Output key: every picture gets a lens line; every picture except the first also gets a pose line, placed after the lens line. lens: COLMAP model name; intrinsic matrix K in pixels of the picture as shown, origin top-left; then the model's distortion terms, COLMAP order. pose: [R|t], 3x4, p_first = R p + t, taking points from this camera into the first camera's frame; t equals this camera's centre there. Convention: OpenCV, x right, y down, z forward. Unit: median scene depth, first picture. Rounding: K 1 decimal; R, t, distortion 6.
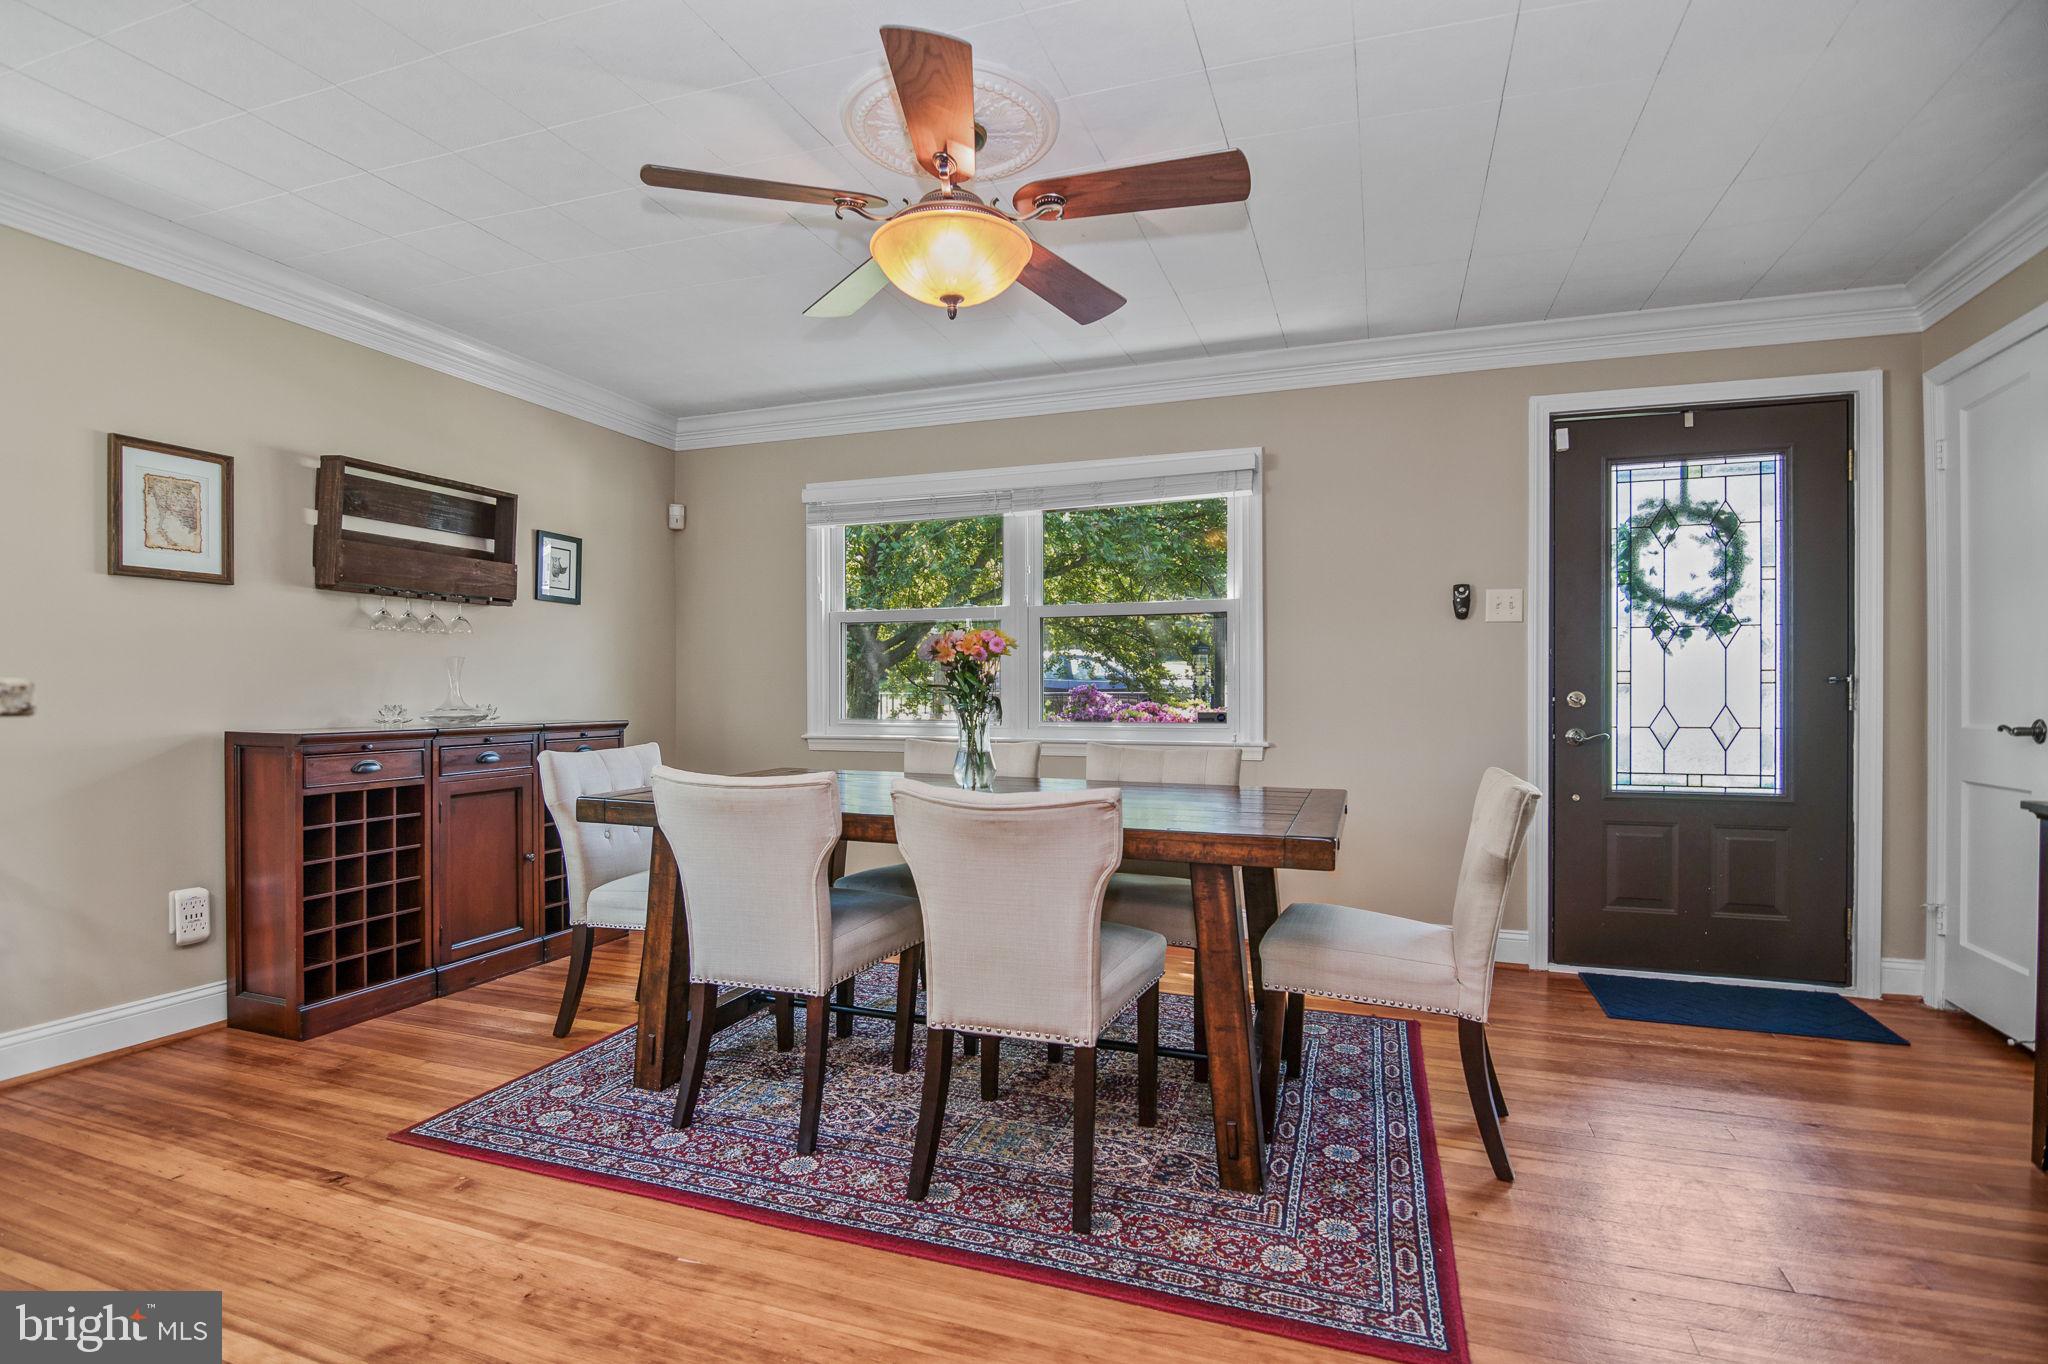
lens RADIAL K [[991.4, 0, 1040.1], [0, 991.4, 699.1], [0, 0, 1]] dist [-0.012655, -0.006838]
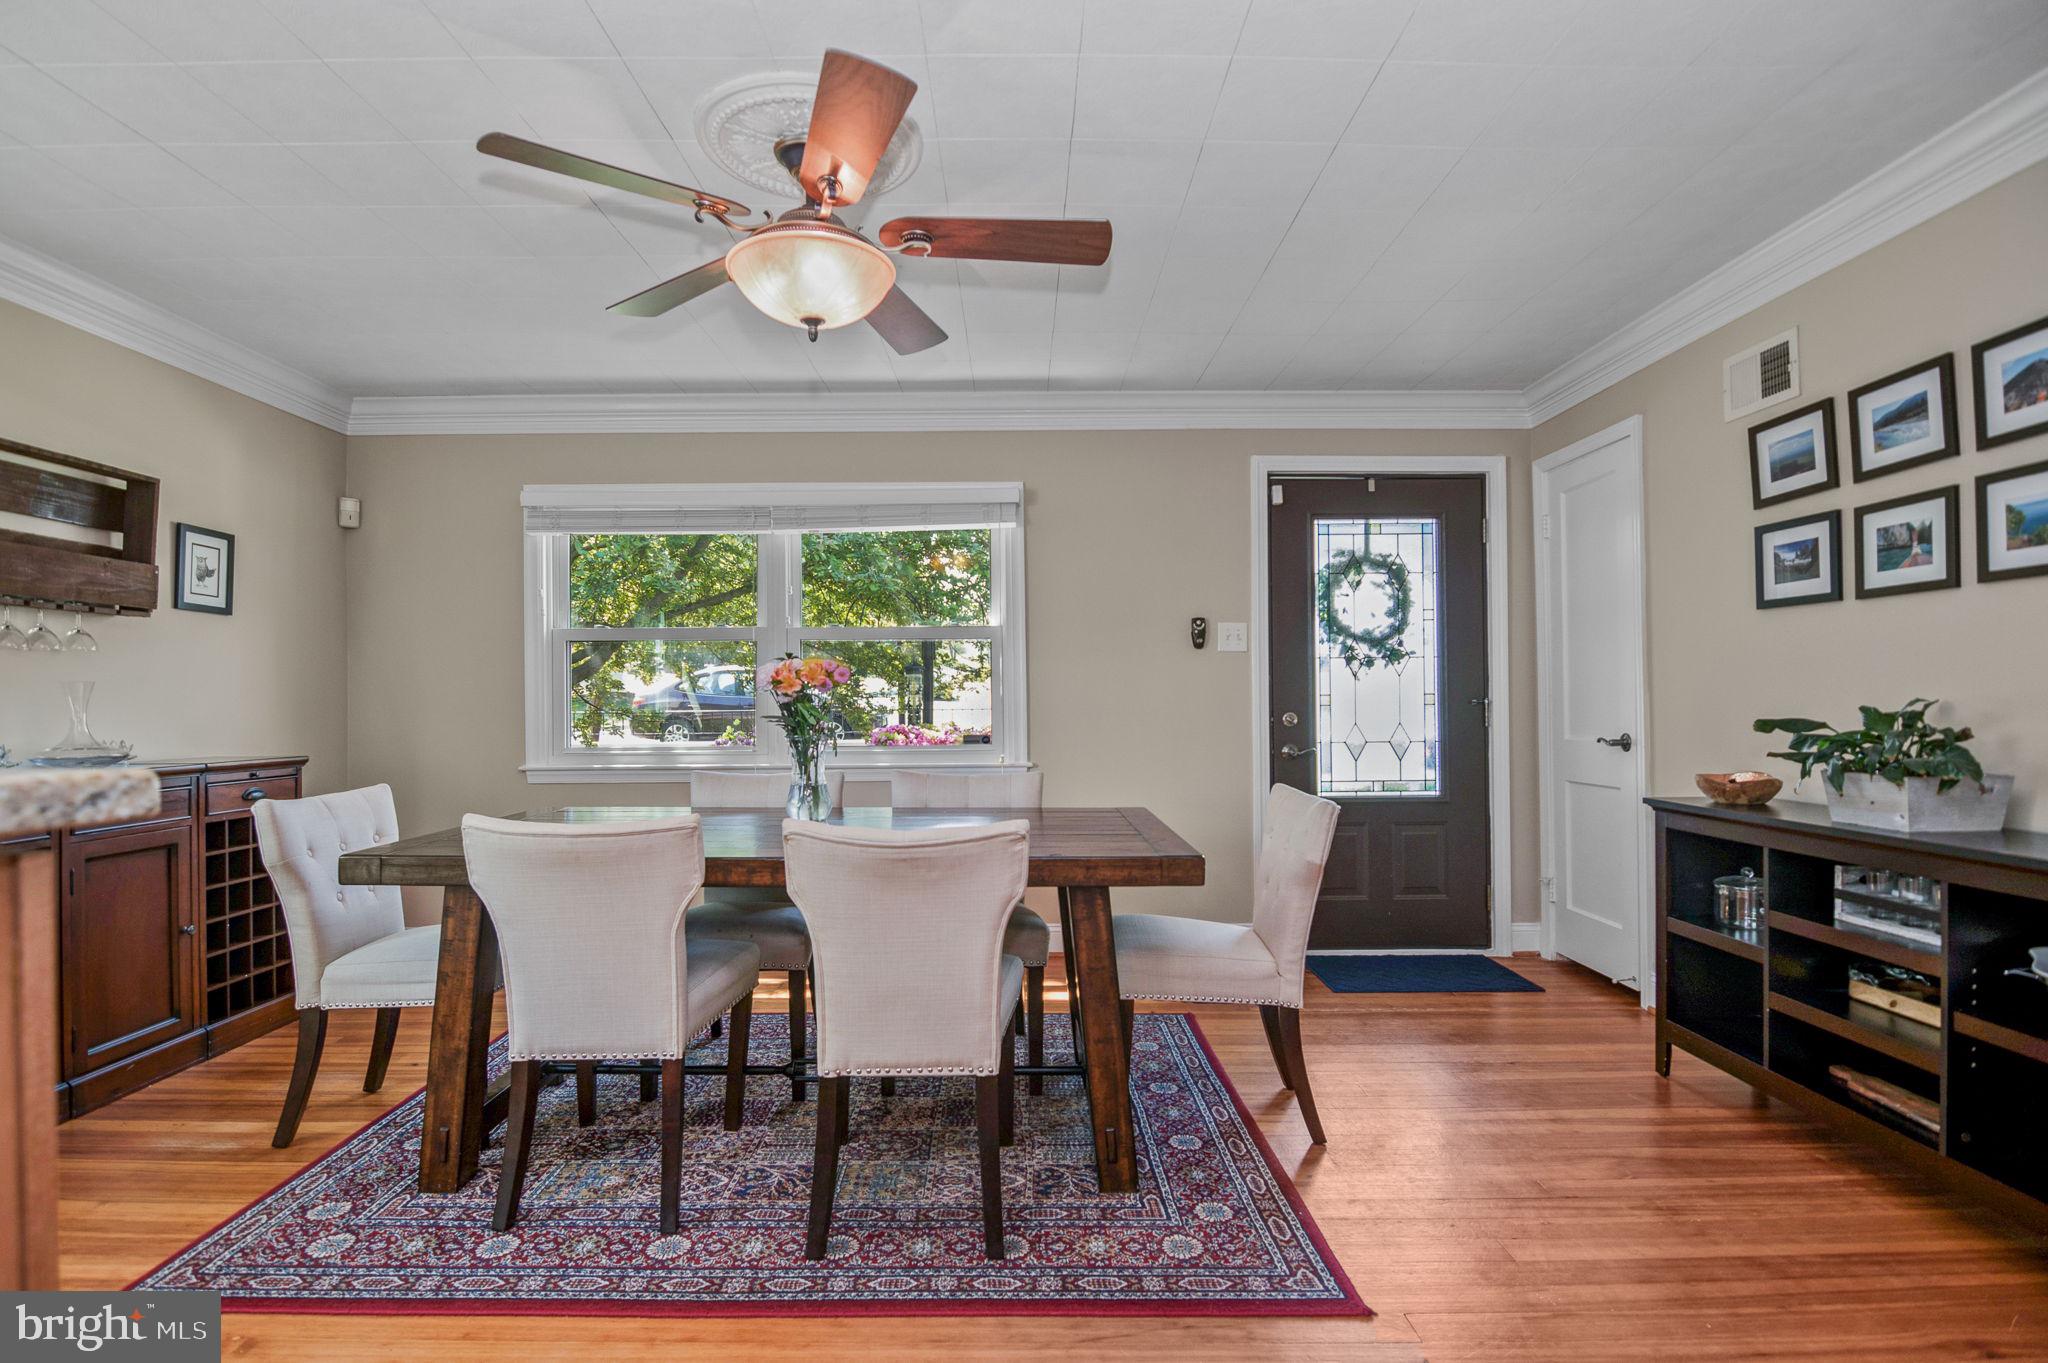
lens RADIAL K [[991.4, 0, 1026.4], [0, 991.4, 697.2], [0, 0, 1]] dist [-0.012655, -0.006838]
pose [[0.939955, -0.003556, 0.341280, -0.152159], [0.008622, 0.999874, -0.013329, -0.013635], [-0.341189, 0.015472, 0.939867, 0.013906]]
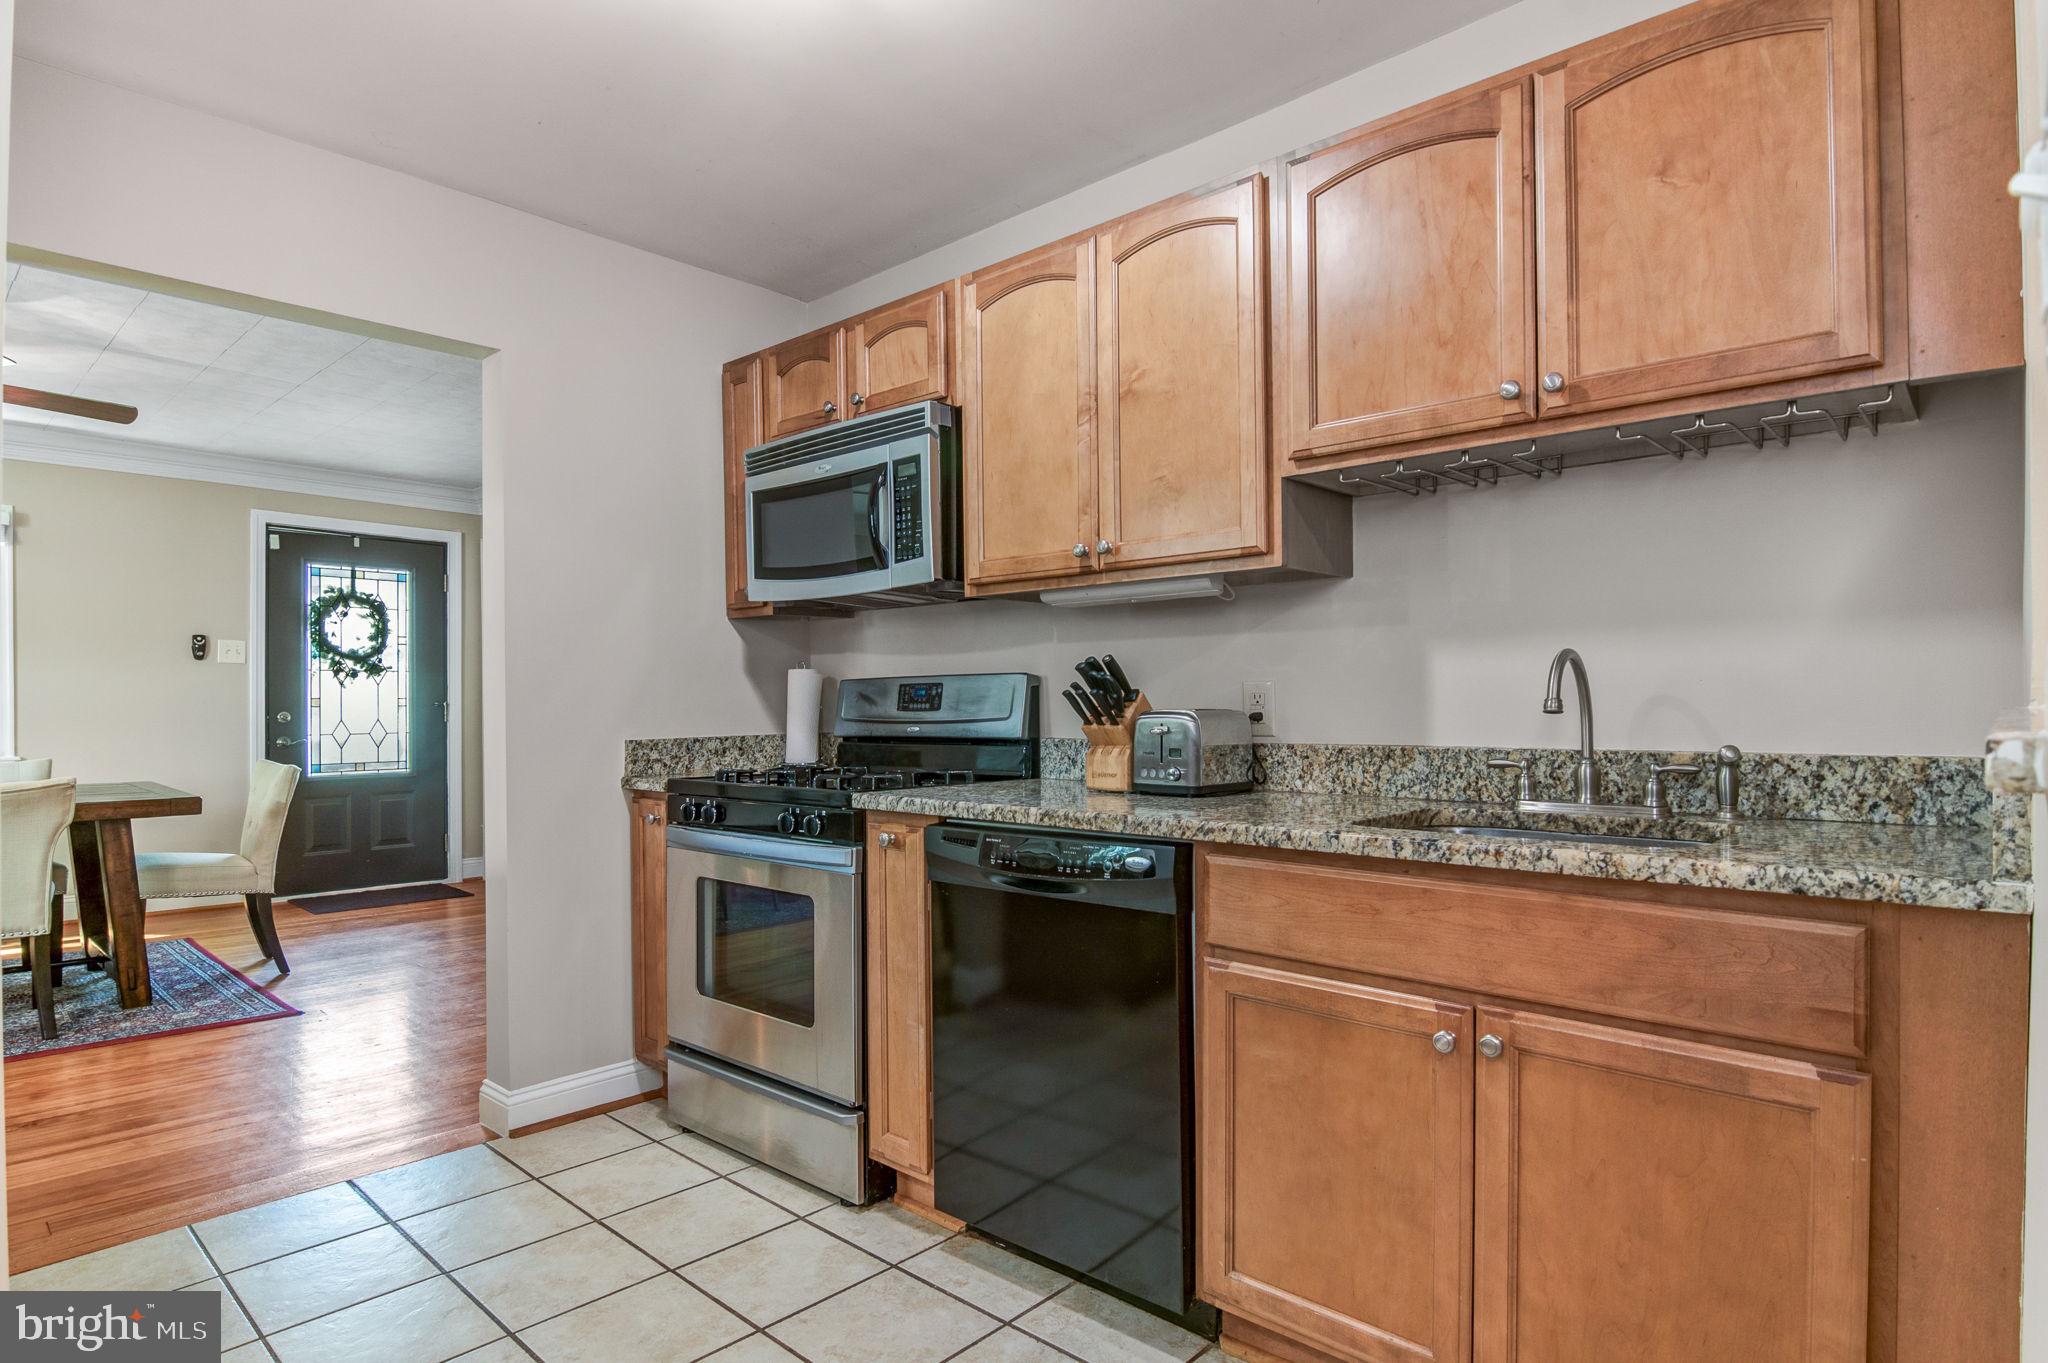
lens RADIAL K [[1096.0, 0, 1002.8], [0, 1096.0, 705.7], [0, 0, 1]] dist [-0.014621, 0.000469]
pose [[0.402631, -0.003529, 0.915356, -0.556602], [0.003262, 0.999992, 0.002421, -0.018465], [-0.915357, 0.002011, 0.402639, -0.695258]]
